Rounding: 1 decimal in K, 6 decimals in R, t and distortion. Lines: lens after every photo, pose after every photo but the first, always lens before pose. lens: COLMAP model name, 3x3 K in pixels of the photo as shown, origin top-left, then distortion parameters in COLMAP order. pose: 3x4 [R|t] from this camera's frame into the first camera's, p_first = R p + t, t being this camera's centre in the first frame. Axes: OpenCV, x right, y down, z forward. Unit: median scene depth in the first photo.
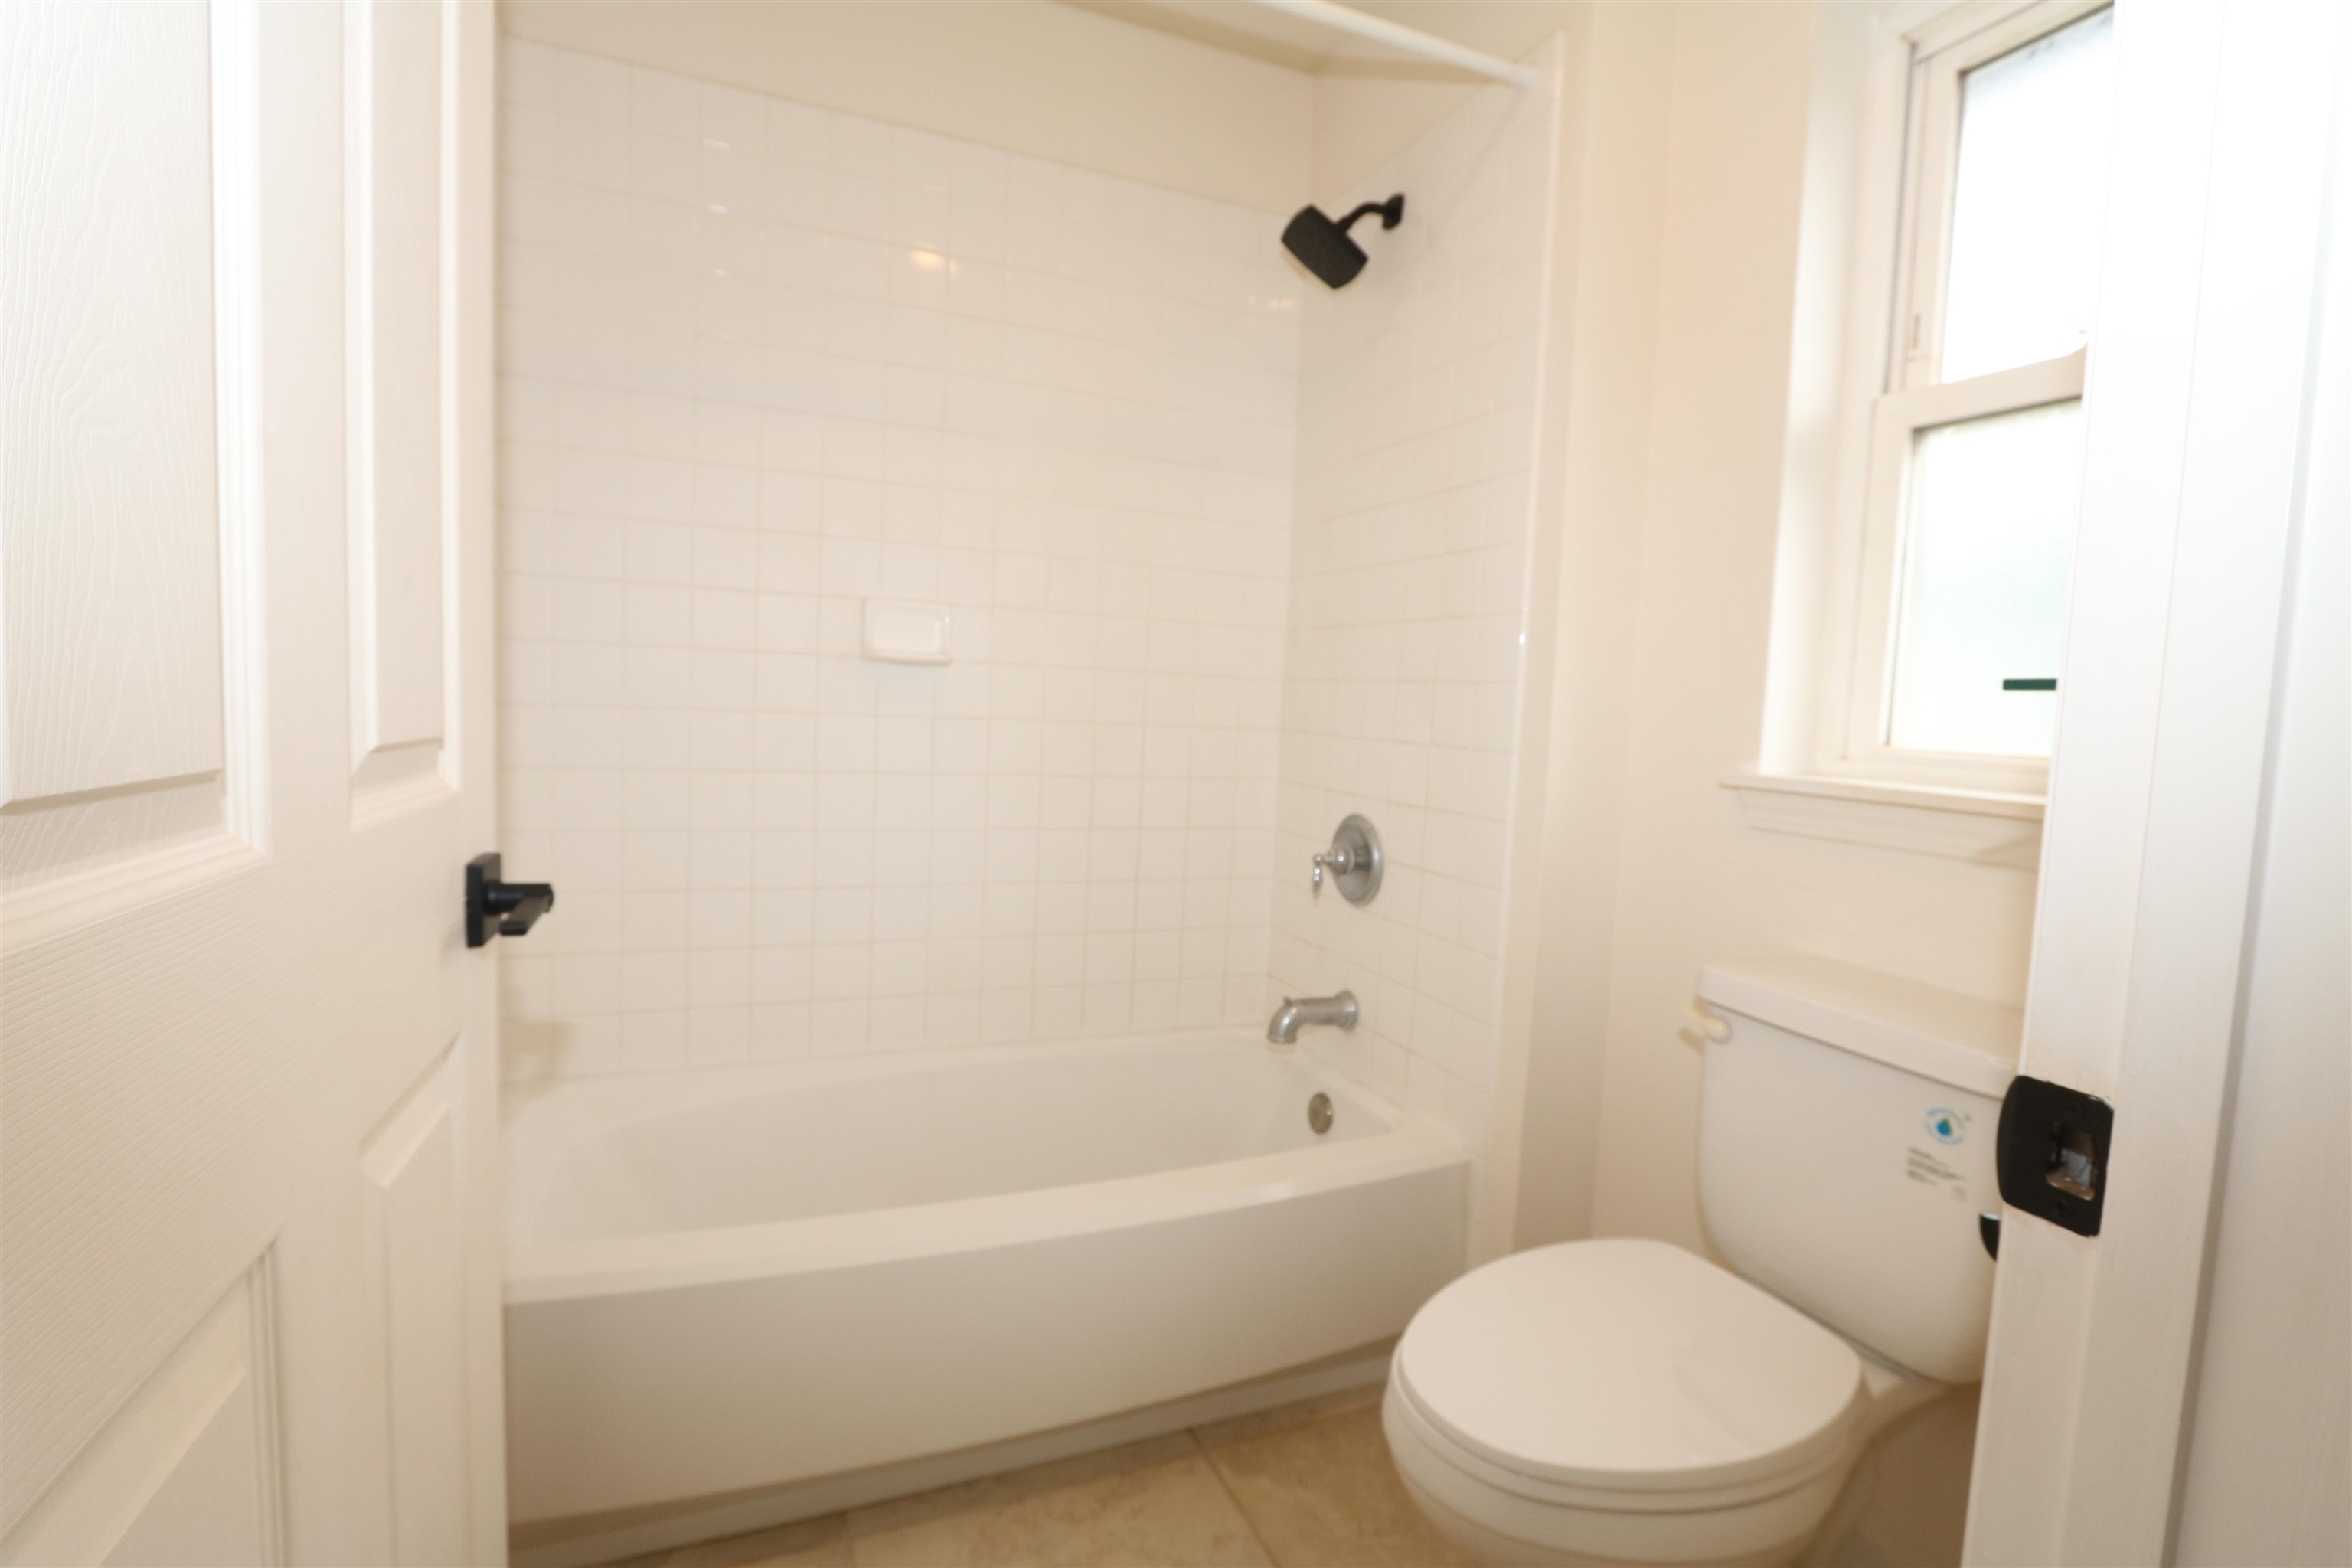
lens RADIAL K [[1090.3, 0, 1178.0], [0, 1090.3, 786.6], [0, 0, 1]] dist [-0.011552, 0.001728]
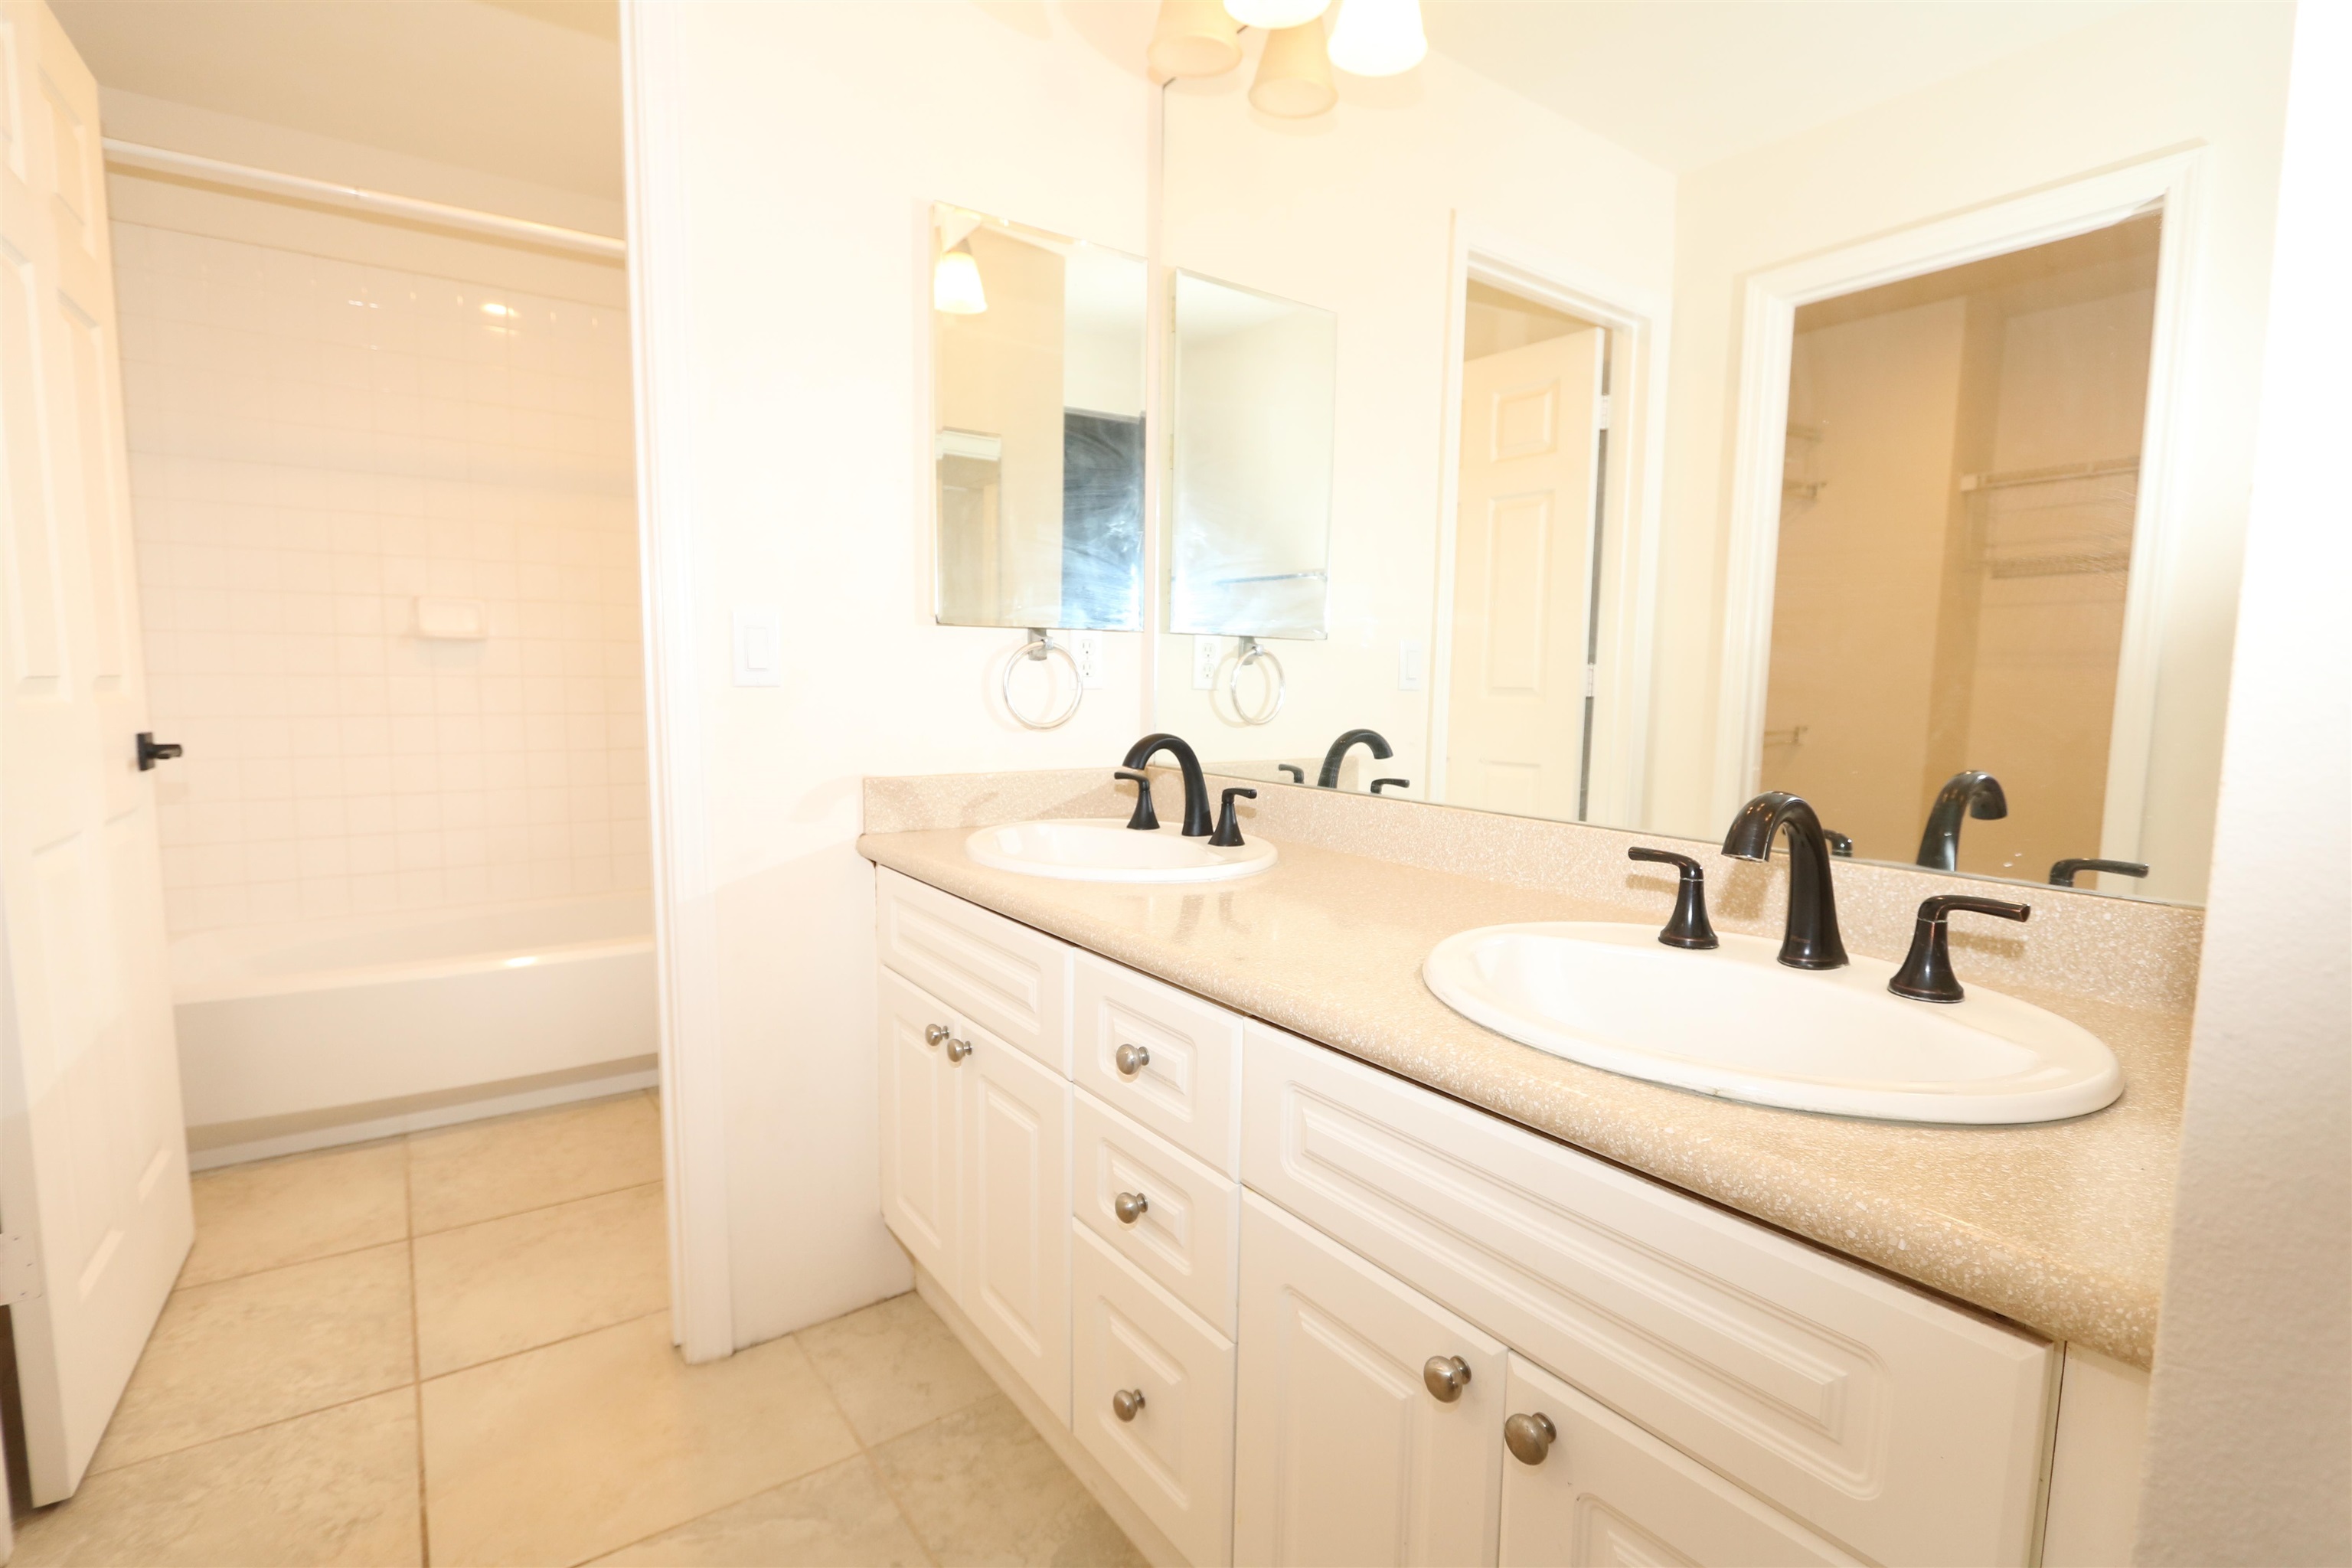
lens RADIAL K [[1090.3, 0, 1171.4], [0, 1090.3, 777.9], [0, 0, 1]] dist [-0.011552, 0.001728]
pose [[0.974562, -0.071715, 0.212334, 0.403234], [0.065596, 0.997206, 0.035734, 0.091171], [-0.214303, -0.020897, 0.976544, -0.694358]]
